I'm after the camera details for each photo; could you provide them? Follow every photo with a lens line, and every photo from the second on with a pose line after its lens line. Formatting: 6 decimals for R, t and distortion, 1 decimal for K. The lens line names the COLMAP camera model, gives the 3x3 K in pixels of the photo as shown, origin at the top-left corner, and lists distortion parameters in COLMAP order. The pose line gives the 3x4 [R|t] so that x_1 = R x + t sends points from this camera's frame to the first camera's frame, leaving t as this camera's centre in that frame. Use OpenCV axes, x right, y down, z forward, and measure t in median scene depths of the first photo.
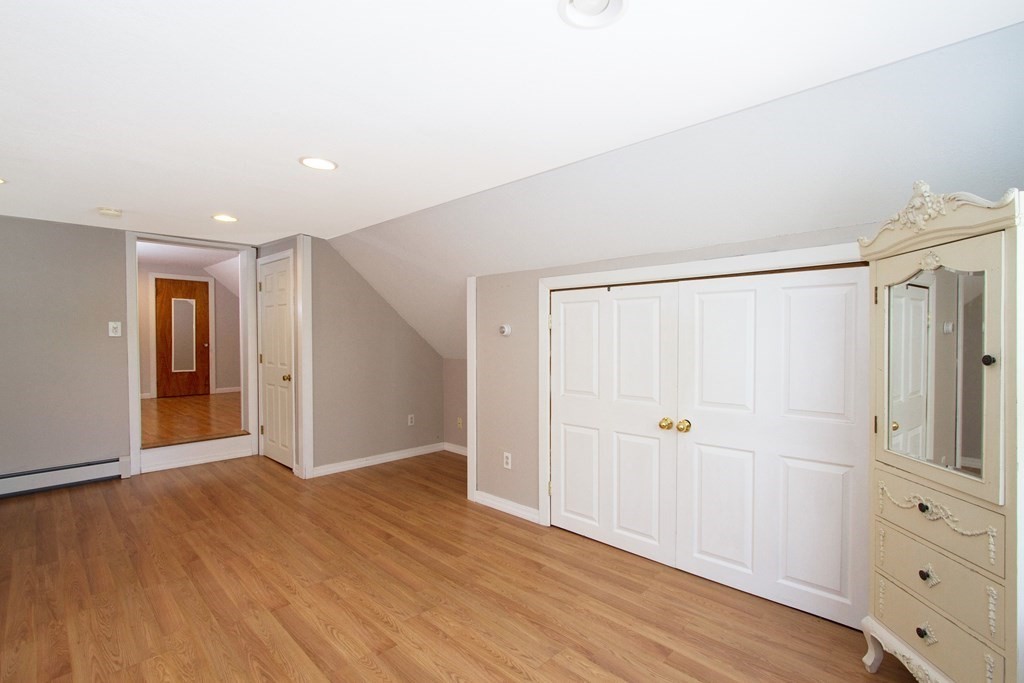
lens RADIAL K [[474.0, 0, 508.6], [0, 474.0, 345.4], [0, 0, 1]] dist [-0.015289, 0.000932]
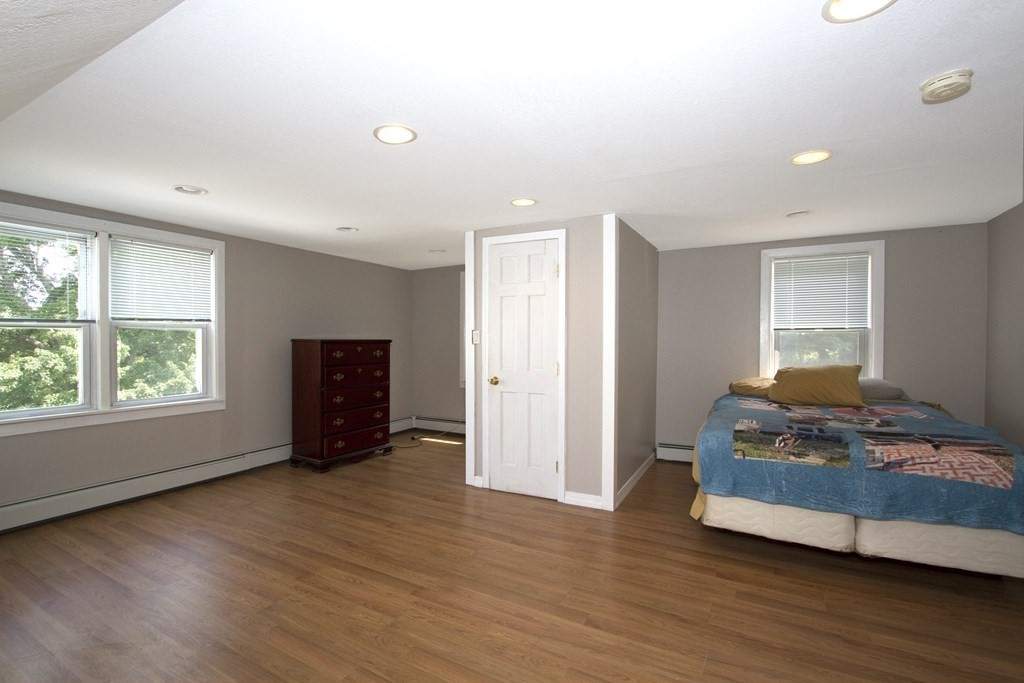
lens RADIAL K [[474.0, 0, 508.6], [0, 474.0, 345.4], [0, 0, 1]] dist [-0.015289, 0.000932]
pose [[-0.966648, 0.001519, -0.256105, -0.378486], [-0.005918, 0.999583, 0.028269, -0.026226], [0.256041, 0.028842, -0.966236, 1.895022]]
